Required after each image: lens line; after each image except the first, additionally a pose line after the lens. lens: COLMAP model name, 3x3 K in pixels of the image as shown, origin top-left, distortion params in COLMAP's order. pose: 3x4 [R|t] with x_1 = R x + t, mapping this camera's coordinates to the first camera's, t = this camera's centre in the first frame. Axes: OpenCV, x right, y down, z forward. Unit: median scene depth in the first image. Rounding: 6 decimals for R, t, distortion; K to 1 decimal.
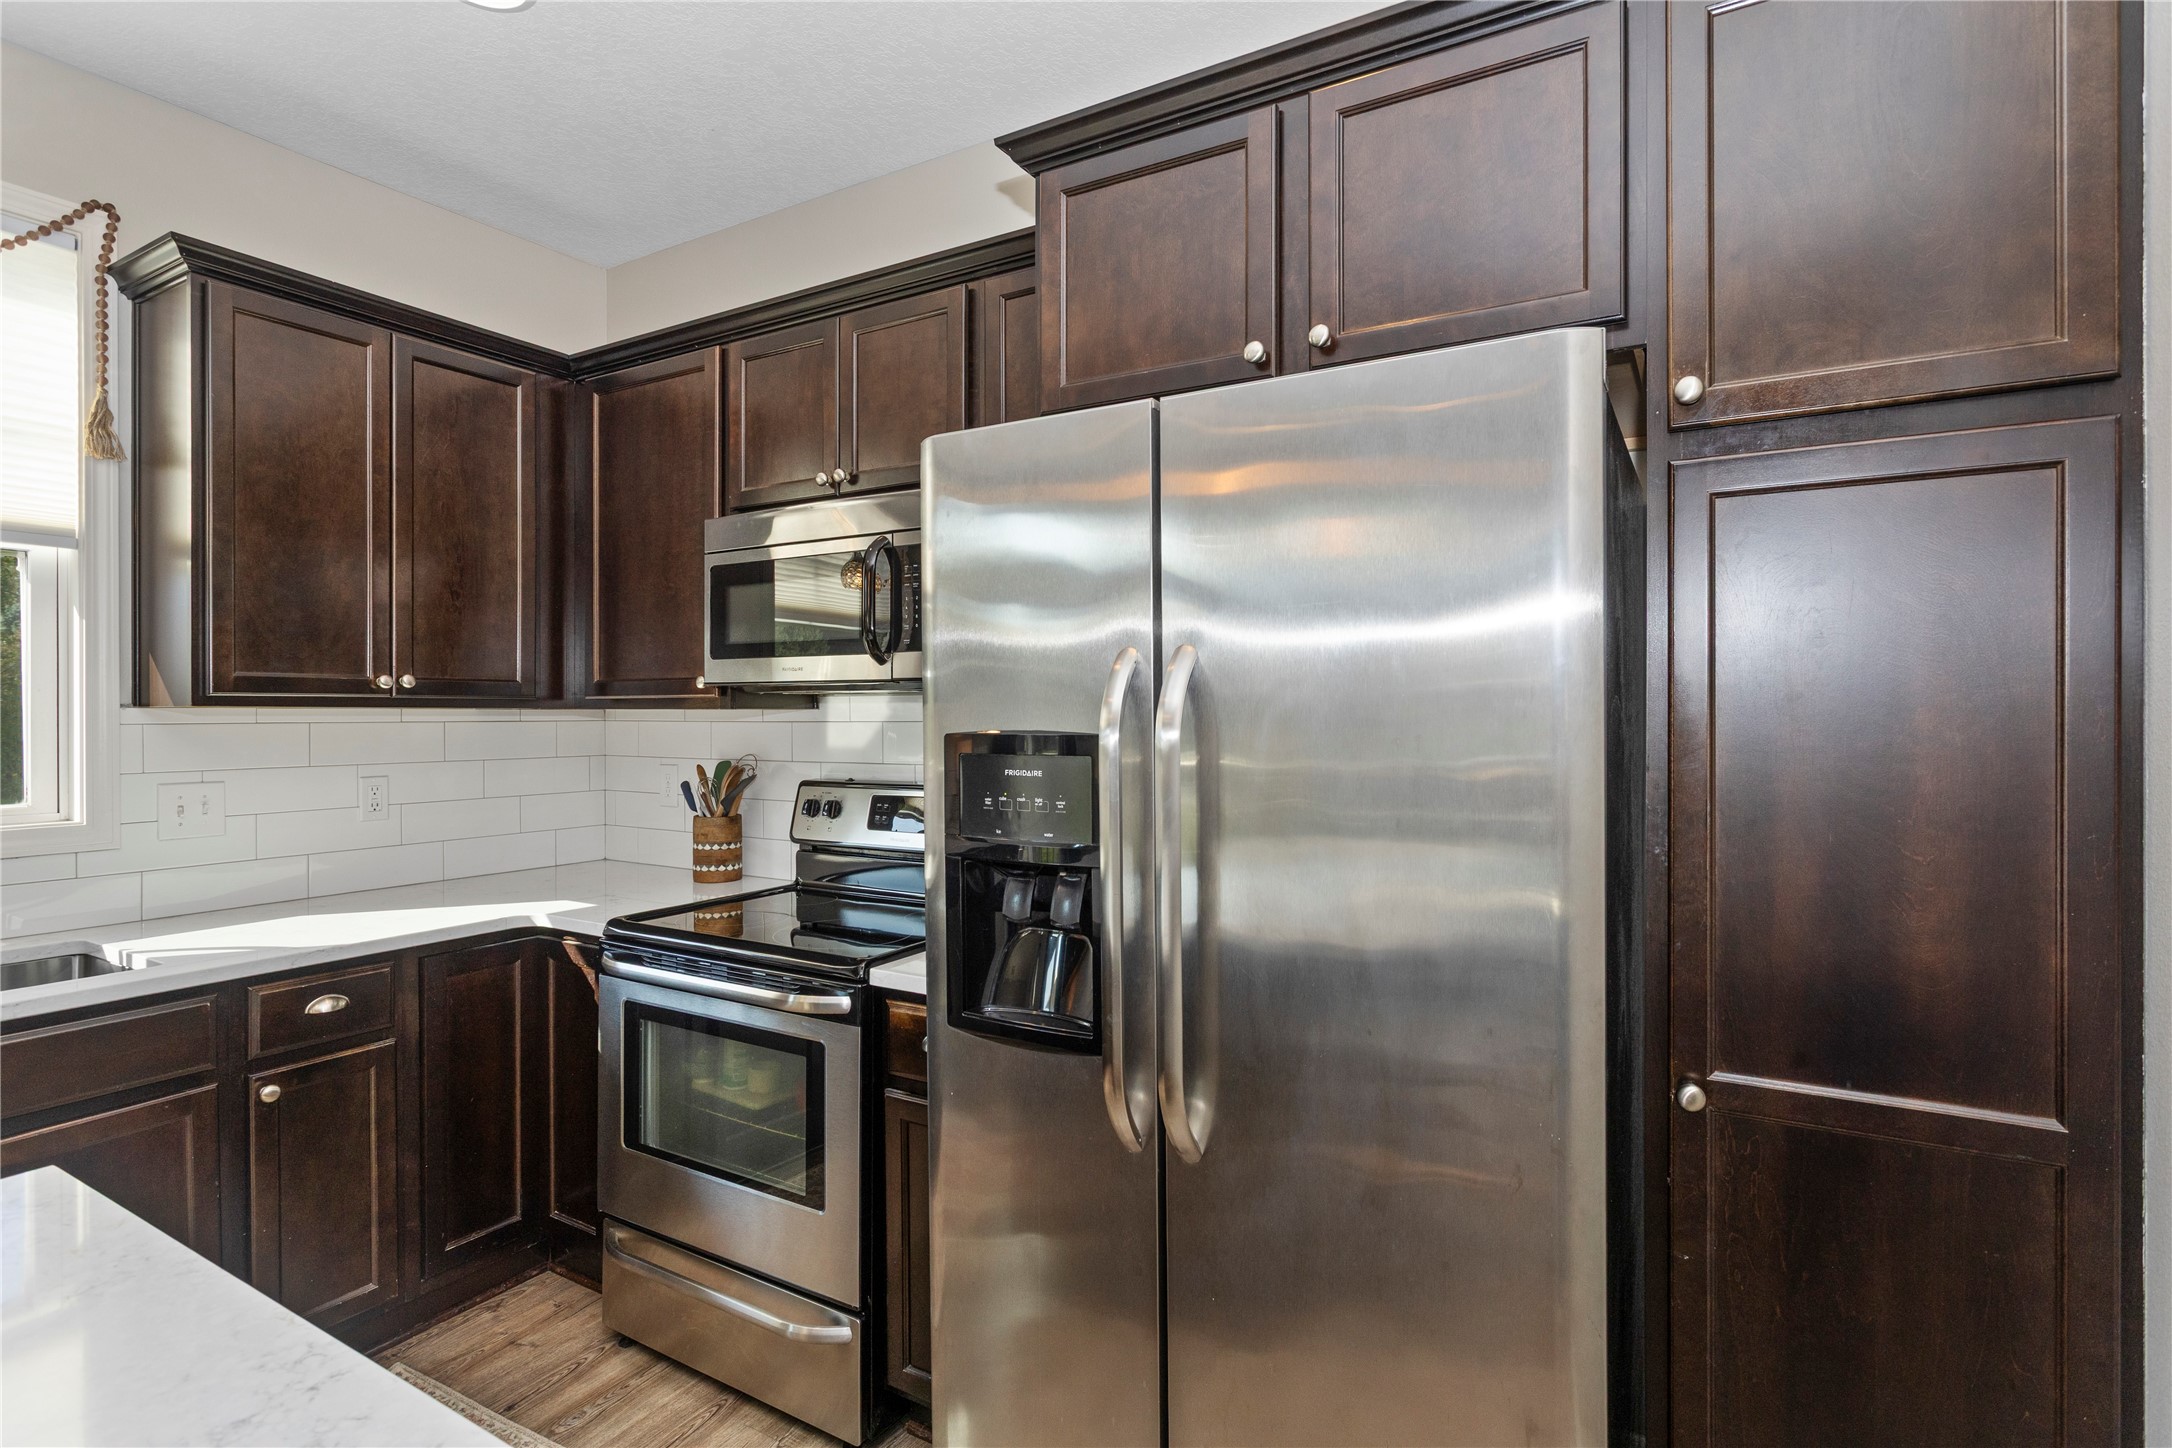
lens RADIAL K [[1061.2, 0, 1094.2], [0, 1061.2, 721.5], [0, 0, 1]] dist [-0.000796, 0.000768]
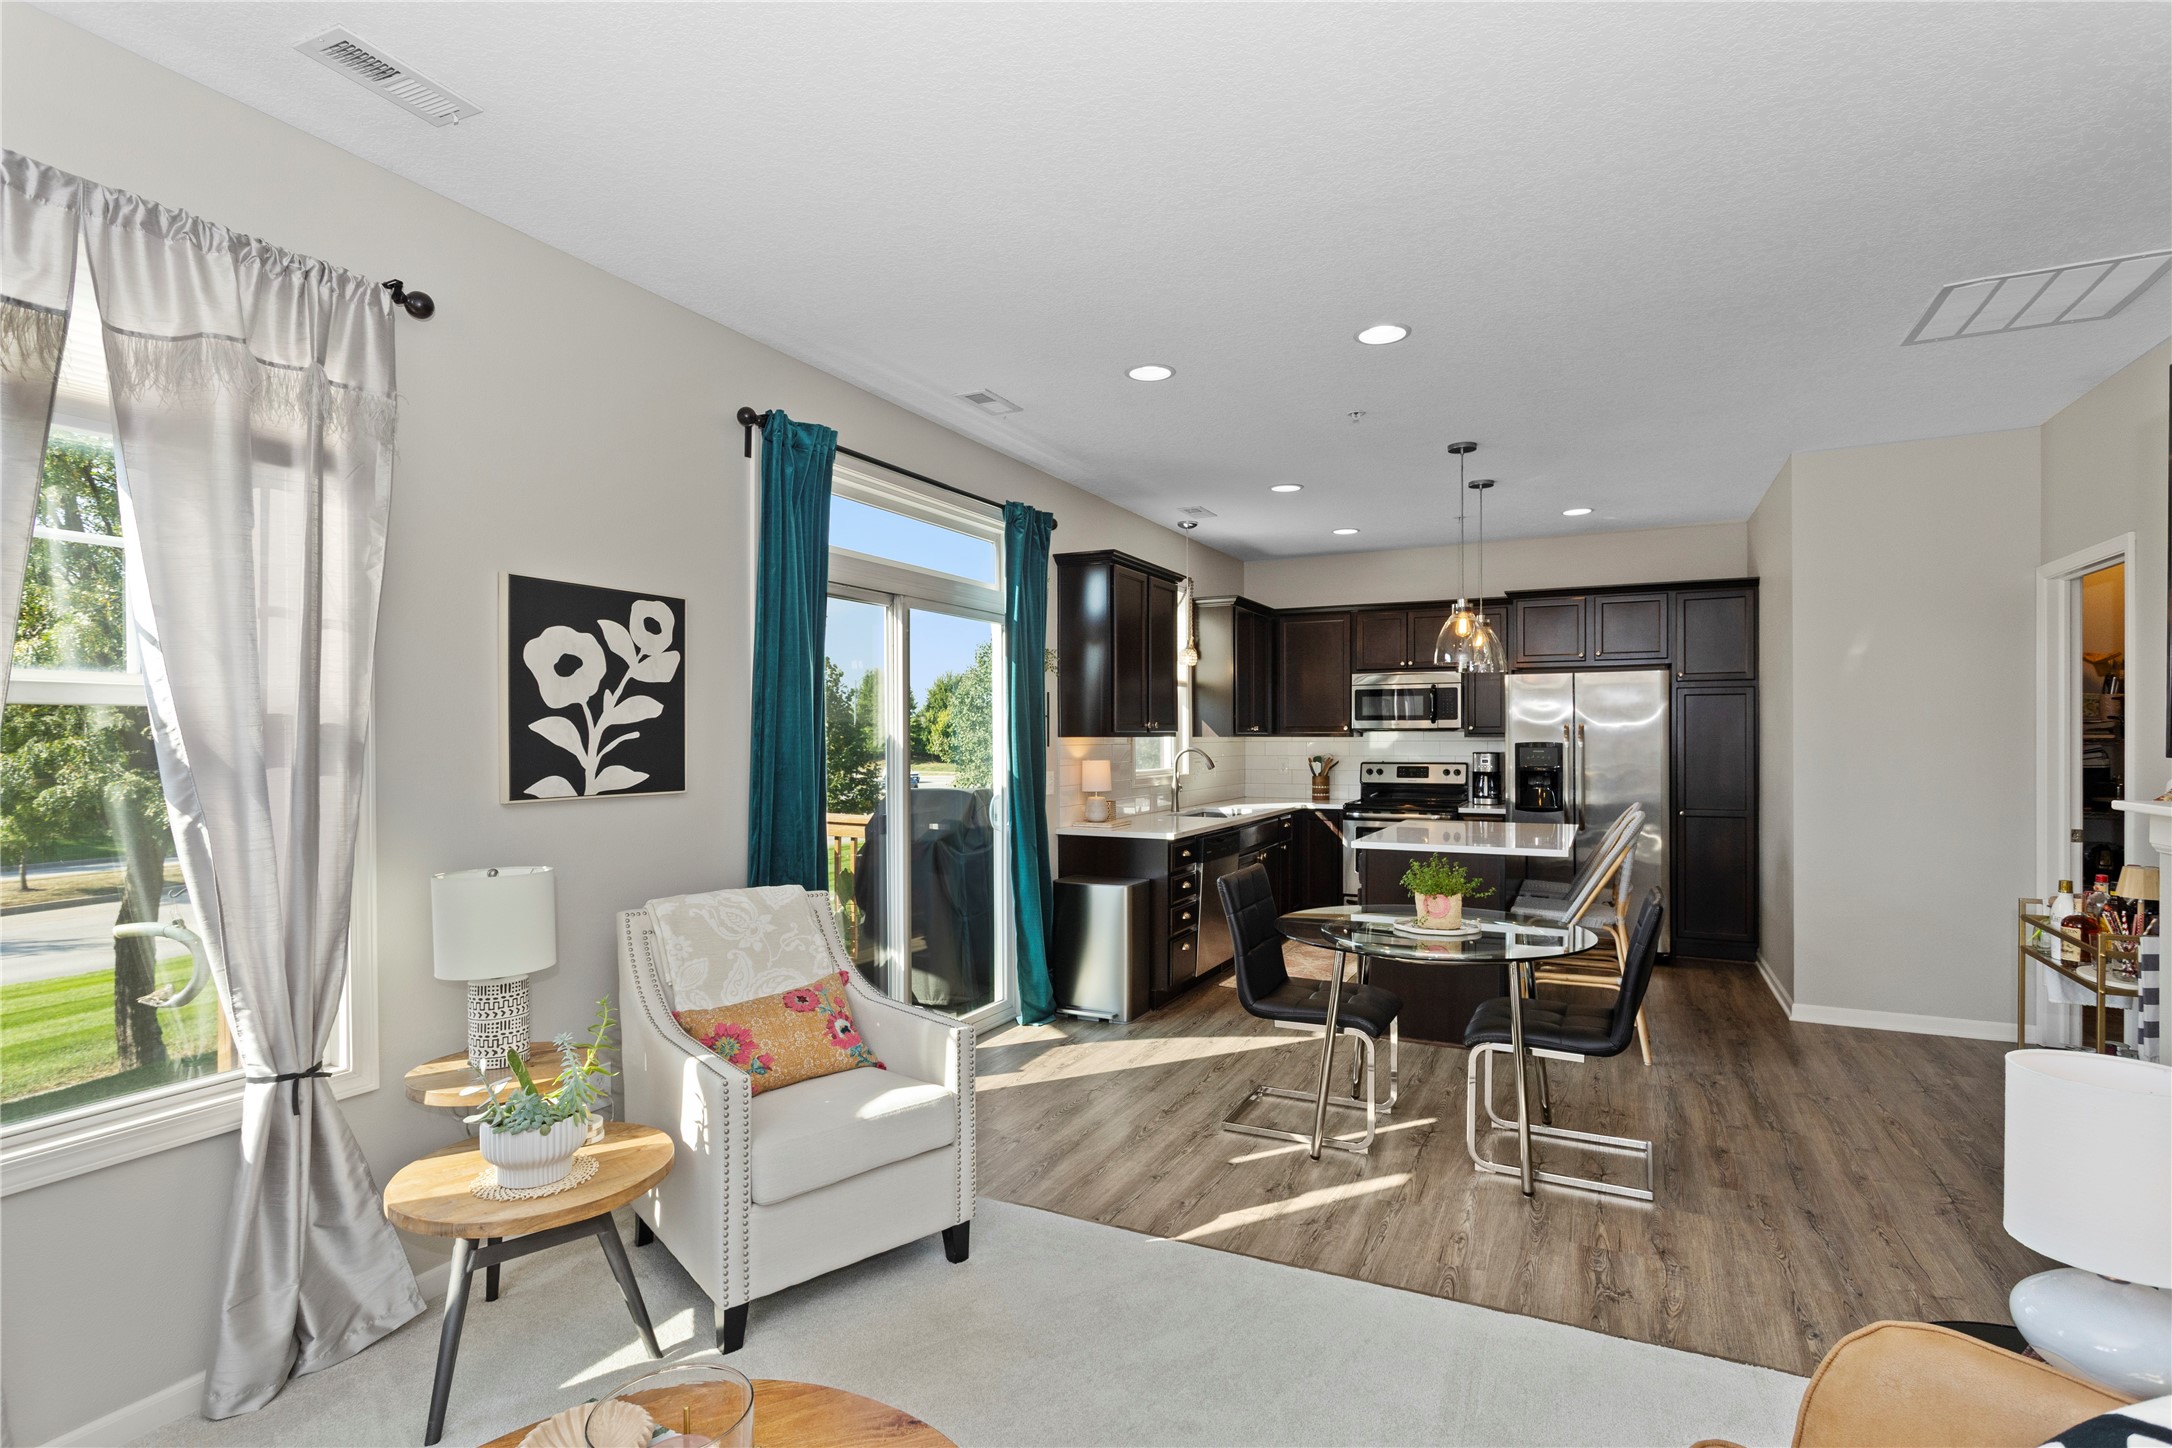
lens RADIAL K [[1087.3, 0, 1071.3], [0, 1087.3, 743.8], [0, 0, 1]] dist [-0.000976, 0.000159]
pose [[0.996787, -0.002998, 0.080036, -1.527518], [0.003049, 0.999995, -0.000512, 0.006793], [-0.080034, 0.000754, 0.996792, -2.182620]]
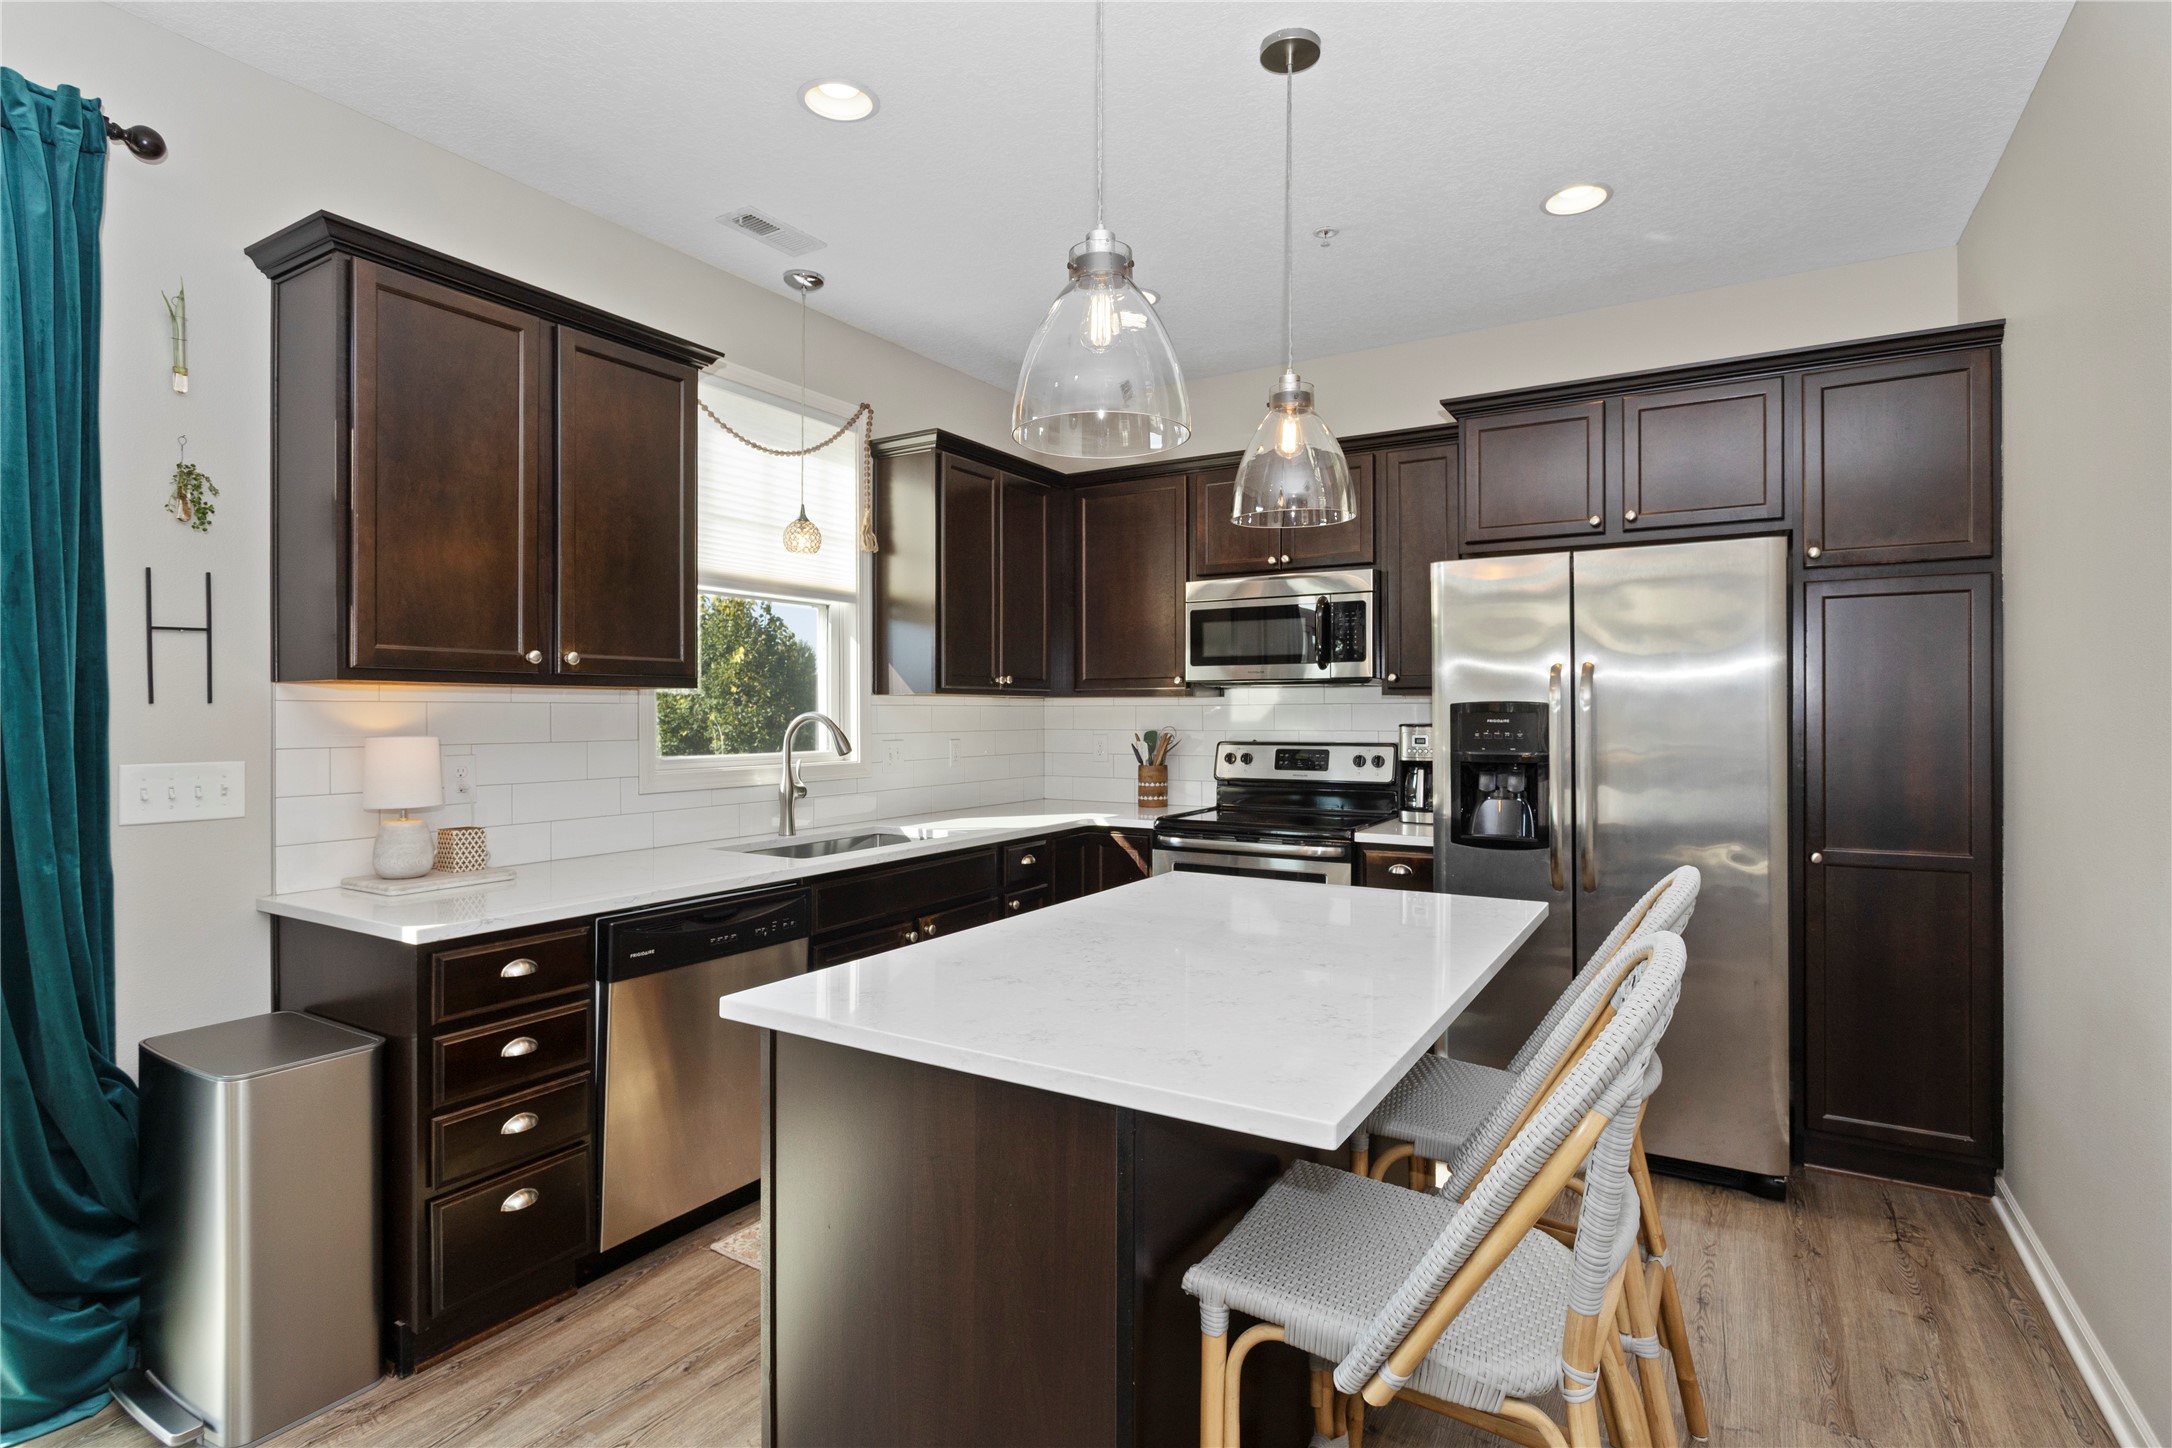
lens RADIAL K [[1109.6, 0, 1079.0], [0, 1109.6, 715.7], [0, 0, 1]] dist [0.014590, -0.000035]
pose [[0.999993, -0.002419, -0.002943, -0.572864], [0.002406, 0.999987, -0.004502, 0.028259], [0.002954, 0.004495, 0.999986, -0.796537]]
